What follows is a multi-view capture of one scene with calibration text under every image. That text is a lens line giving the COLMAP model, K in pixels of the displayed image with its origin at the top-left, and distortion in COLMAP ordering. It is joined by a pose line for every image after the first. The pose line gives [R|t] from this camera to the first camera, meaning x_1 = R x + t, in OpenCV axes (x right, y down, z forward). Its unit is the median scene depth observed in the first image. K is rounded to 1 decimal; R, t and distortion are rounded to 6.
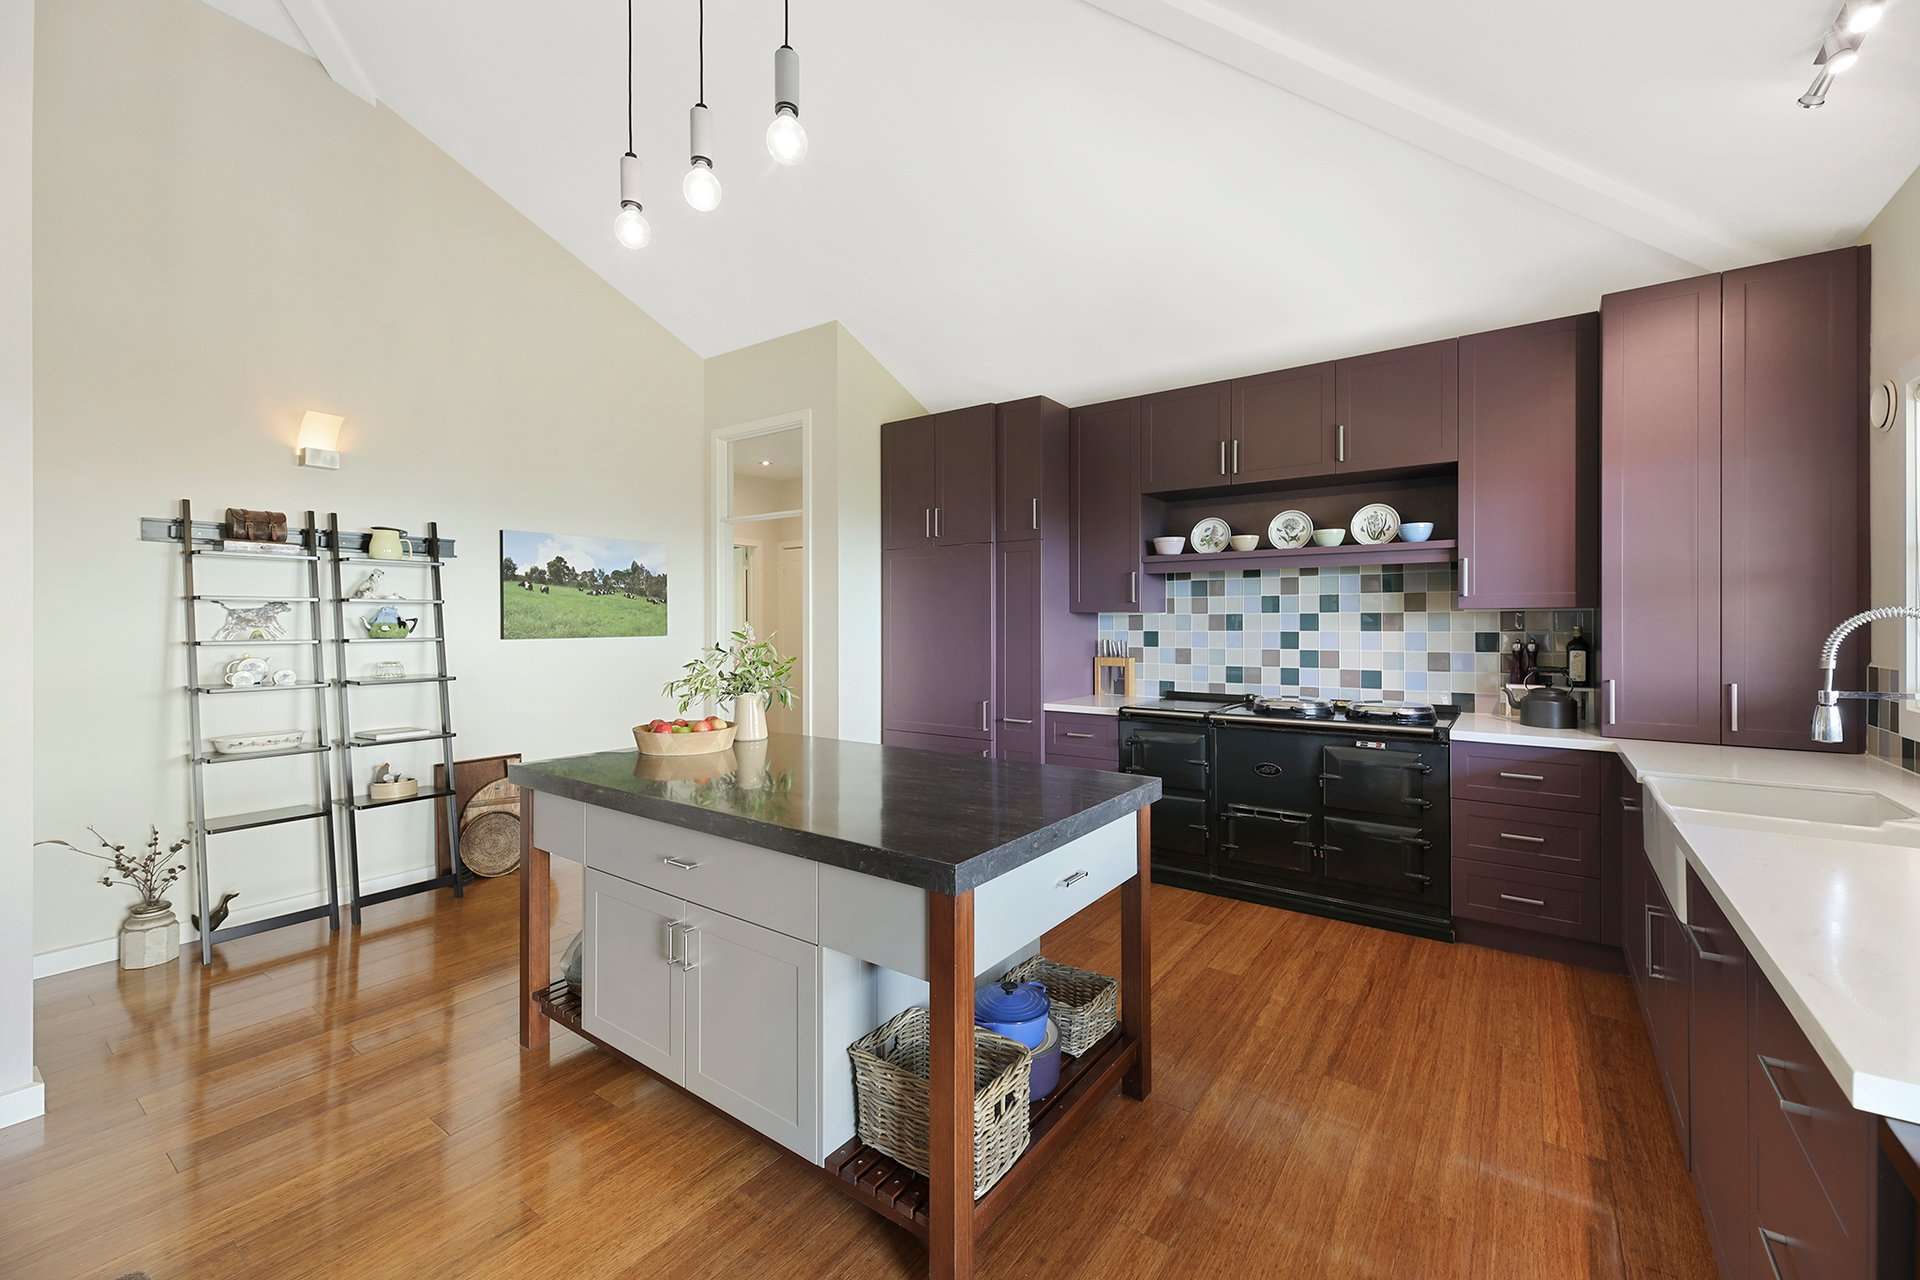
lens RADIAL K [[783.2, 0, 950.7], [0, 783.2, 628.8], [0, 0, 1]] dist [0.002194, 0.000108]
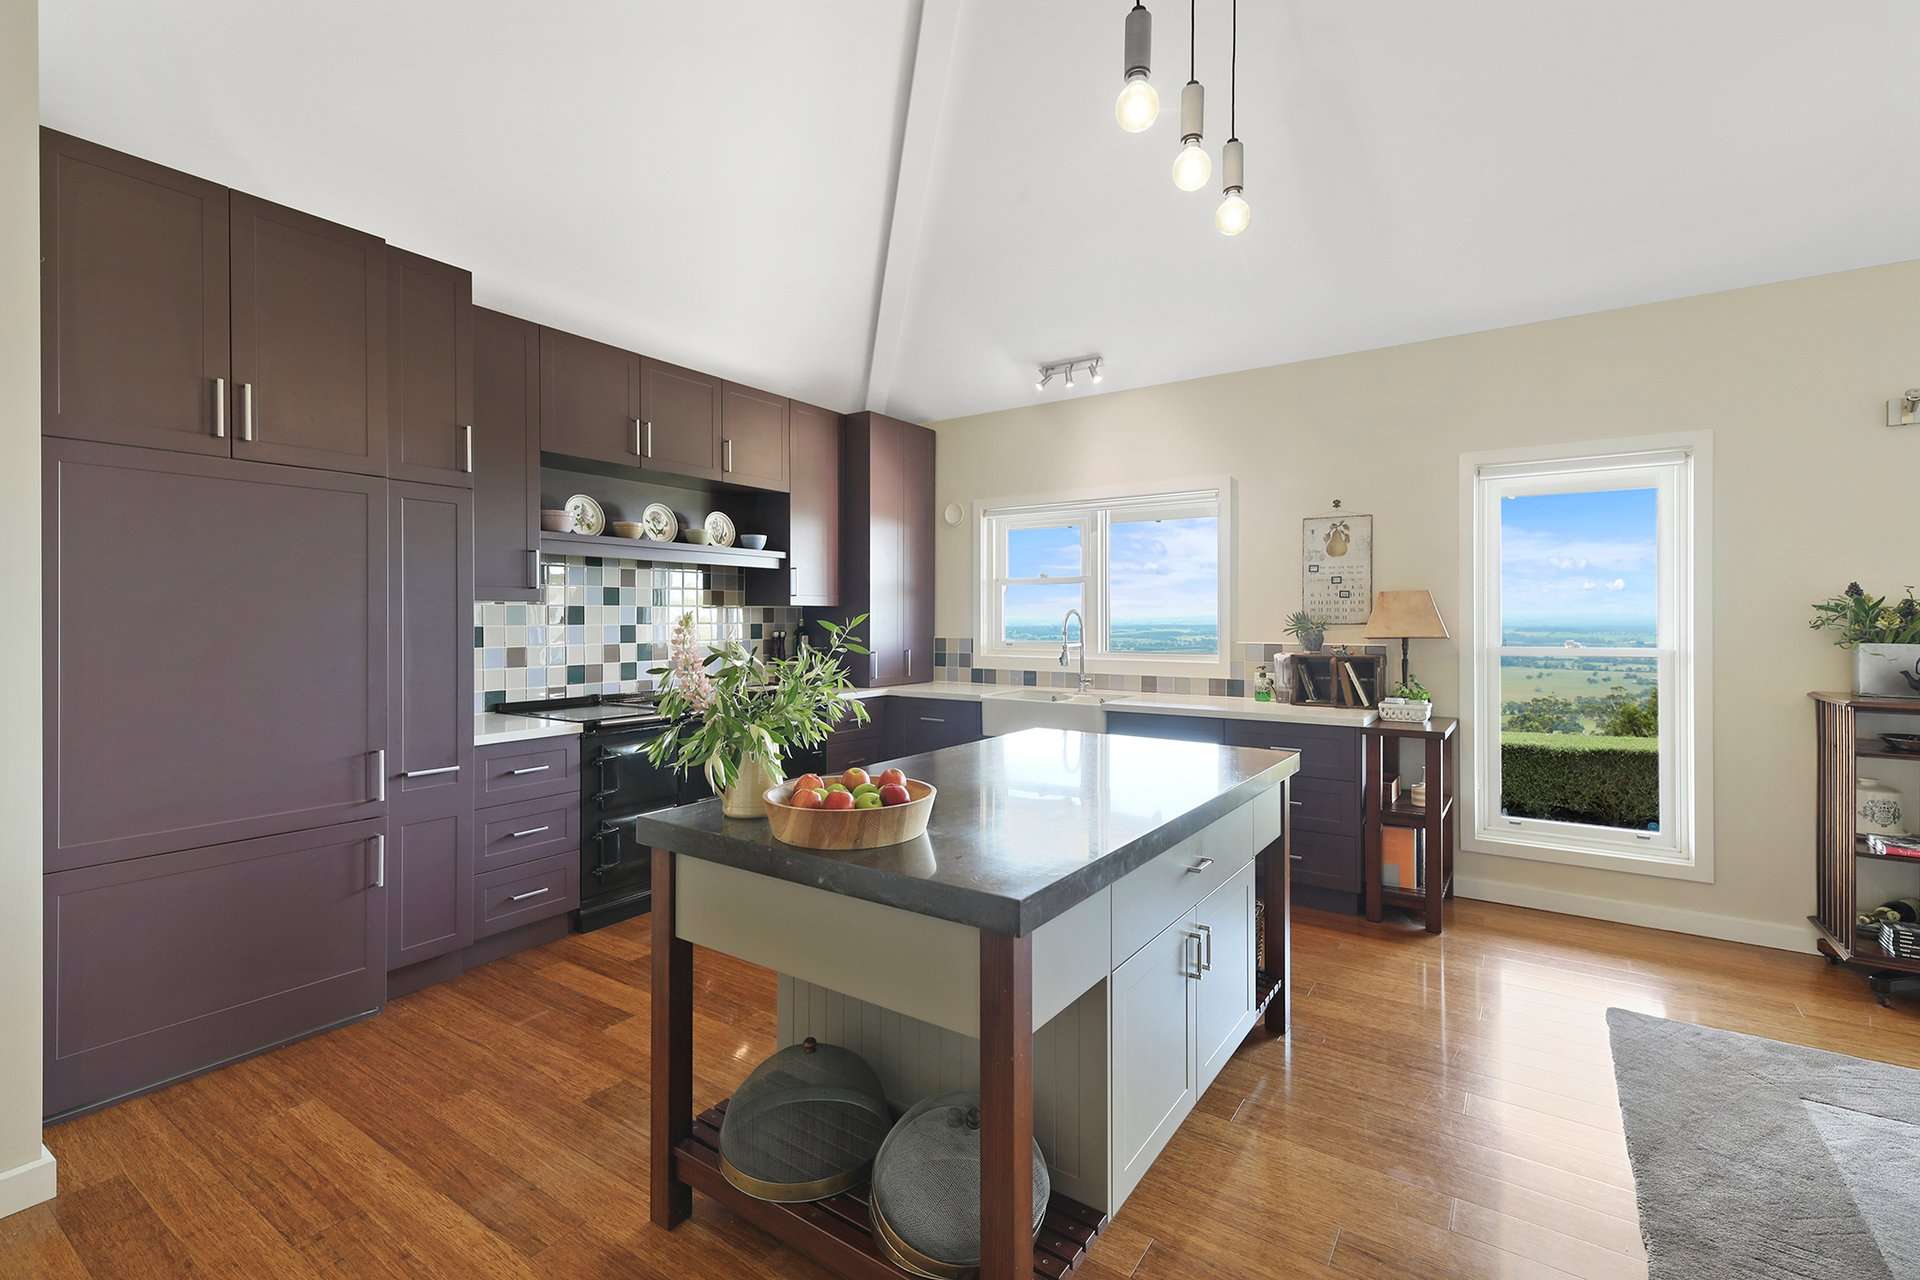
lens RADIAL K [[857.6, 0, 947.9], [0, 857.6, 625.5], [0, 0, 1]] dist [0.001584, 0.000089]
pose [[-0.024981, -0.009341, 0.999644, -0.636035], [0.005487, 0.999940, 0.009481, -0.003646], [-0.999673, 0.005721, -0.024928, 0.627327]]
